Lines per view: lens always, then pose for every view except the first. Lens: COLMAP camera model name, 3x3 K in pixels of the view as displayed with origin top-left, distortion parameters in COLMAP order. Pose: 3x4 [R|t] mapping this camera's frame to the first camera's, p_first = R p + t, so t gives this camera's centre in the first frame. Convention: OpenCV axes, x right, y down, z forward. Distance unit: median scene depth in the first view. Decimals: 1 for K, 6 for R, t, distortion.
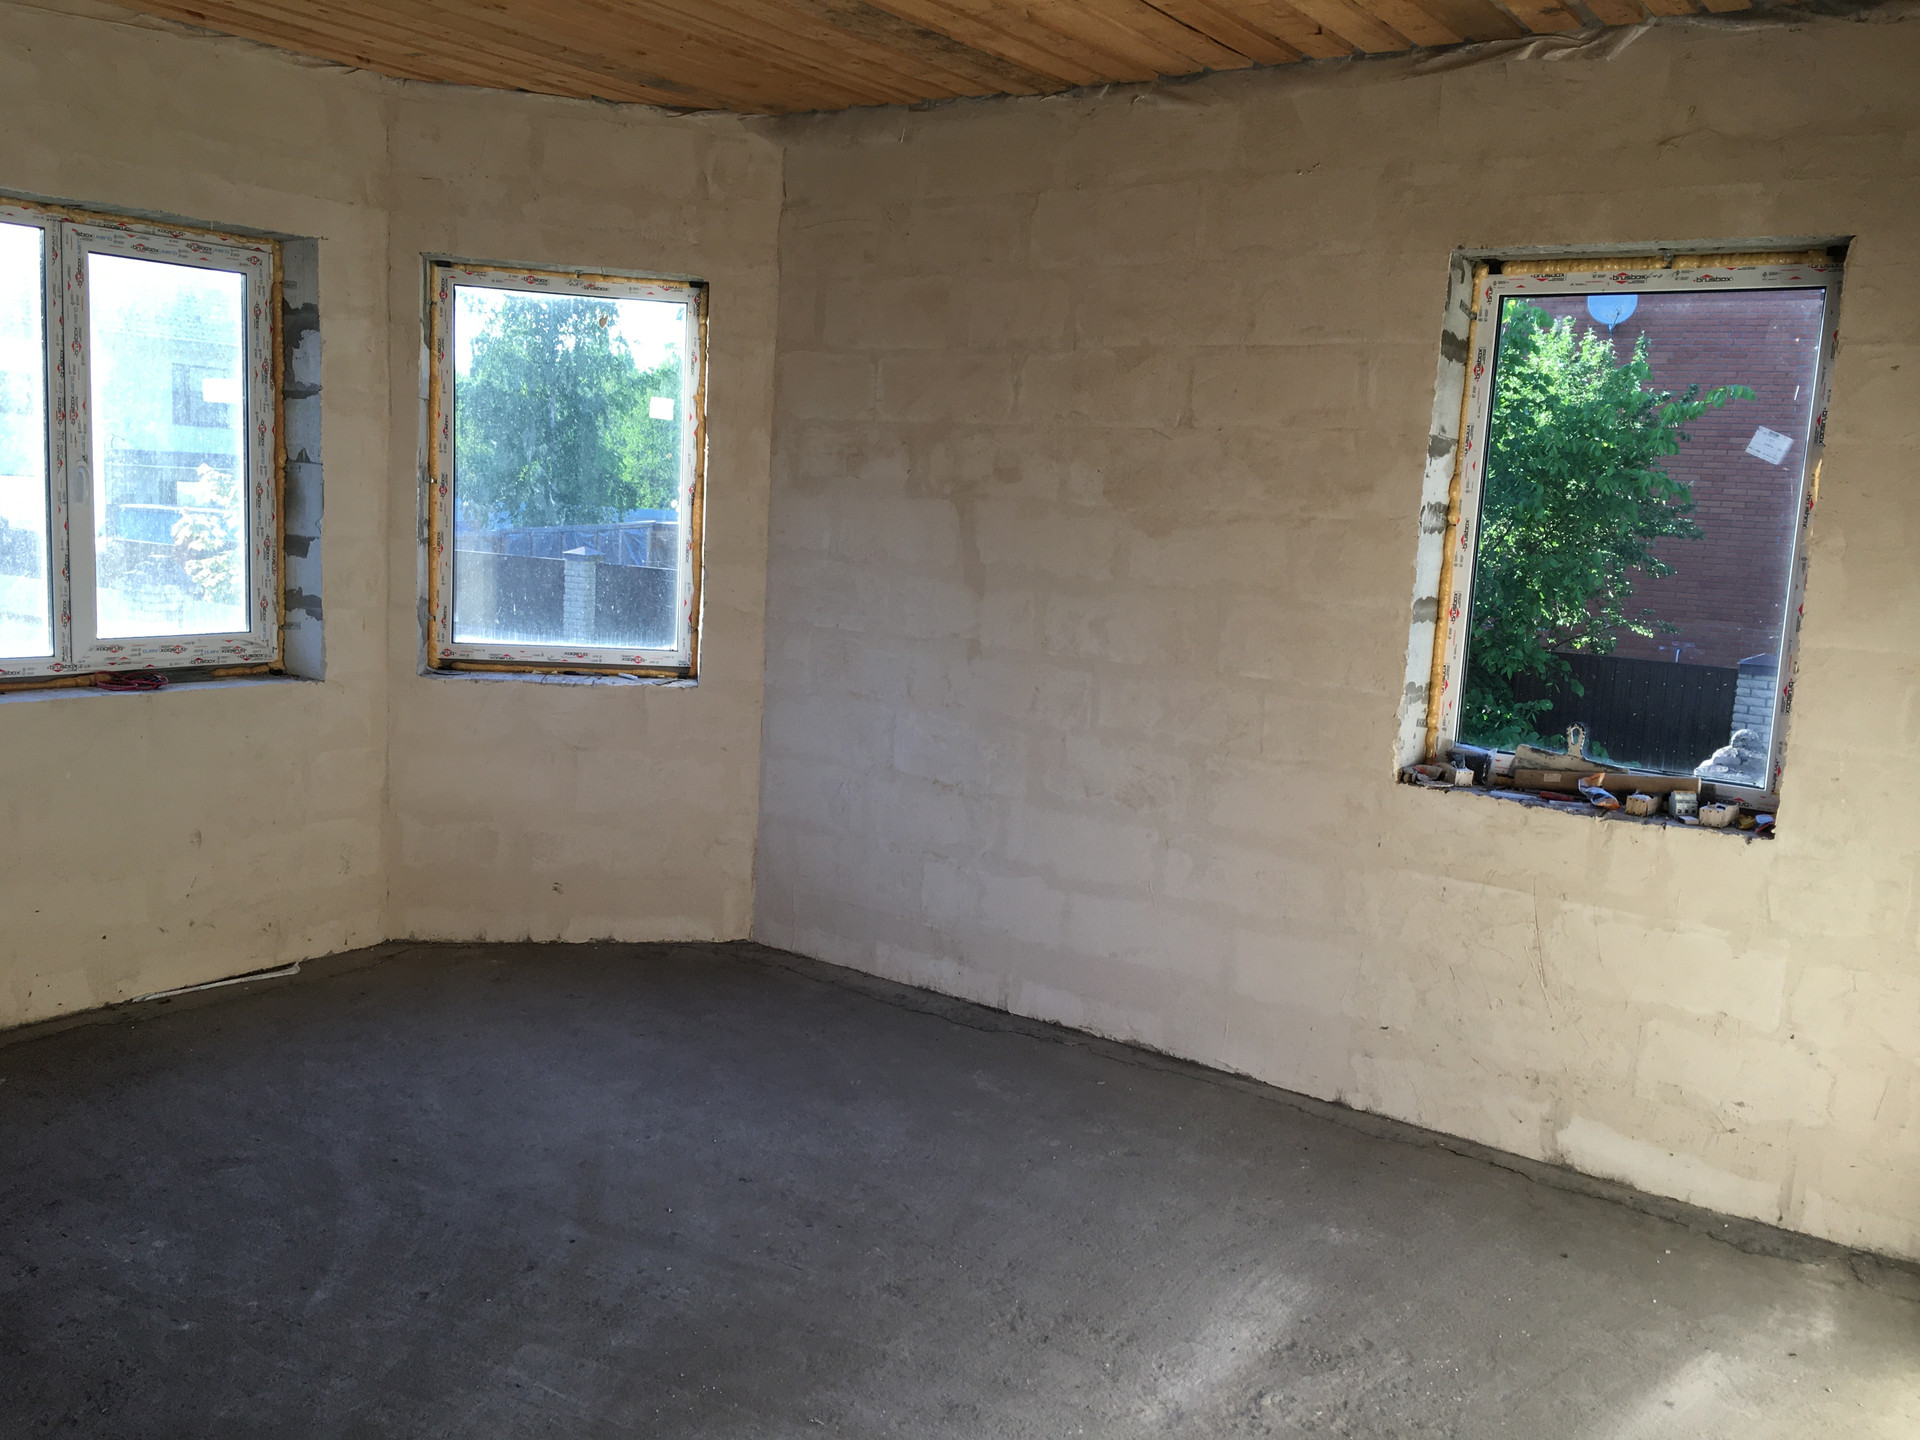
lens RADIAL K [[1647.0, 0, 909.1], [0, 1647.0, 718.3], [0, 0, 1]] dist [0.075437, -0.106342]
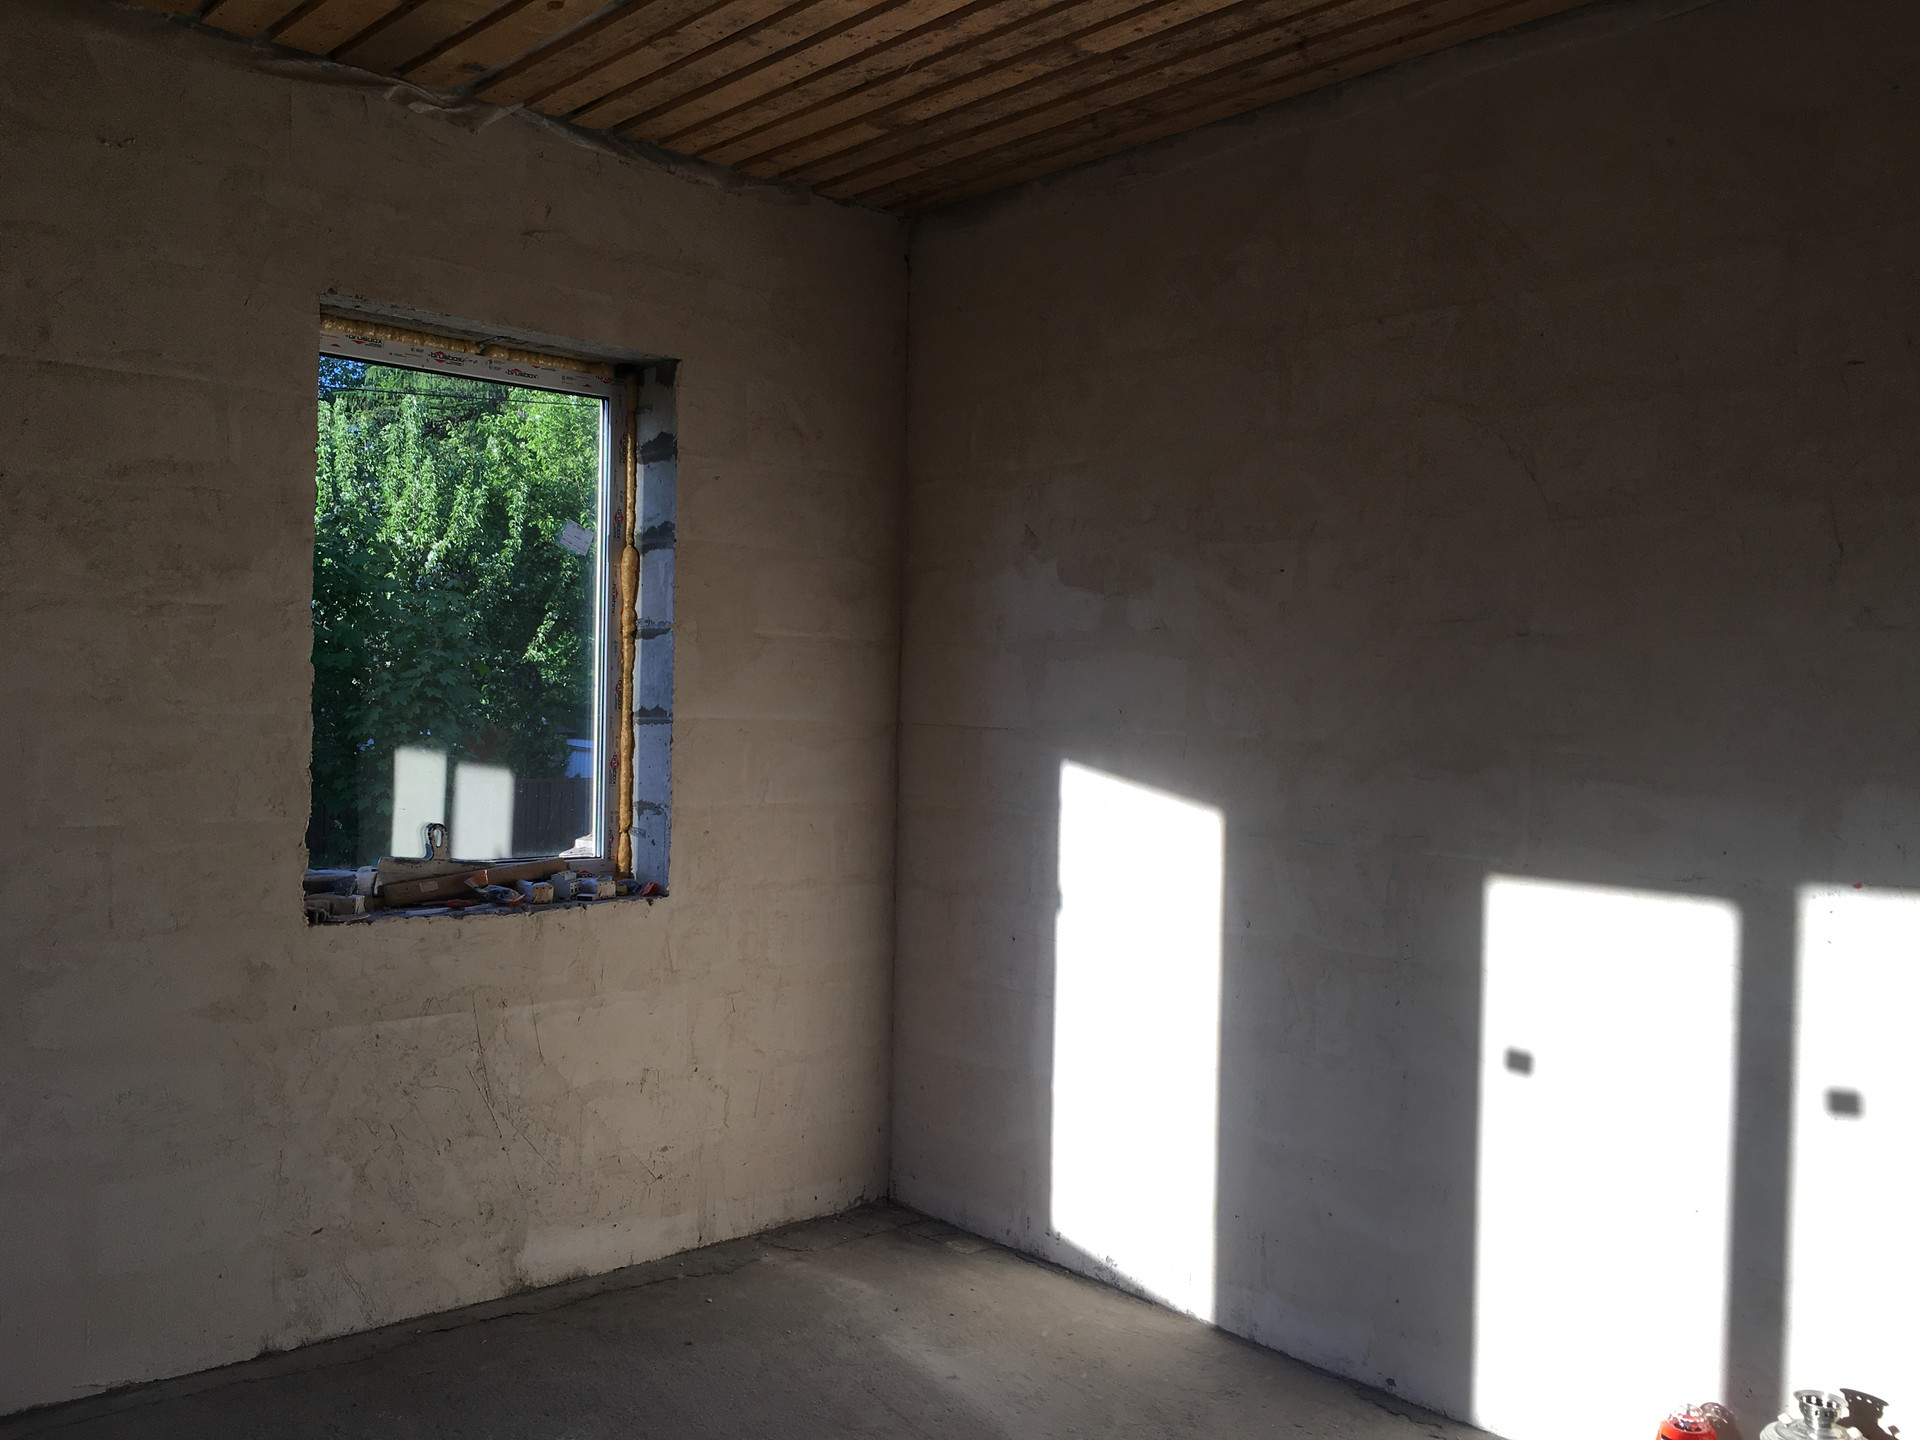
lens RADIAL K [[1647.0, 0, 974.5], [0, 1647.0, 719.3], [0, 0, 1]] dist [0.075437, -0.106342]
pose [[0.192877, -0.062274, 0.979245, -0.462851], [0.128464, 0.990997, 0.037719, -0.053628], [-0.972777, 0.118522, 0.199141, 0.533492]]
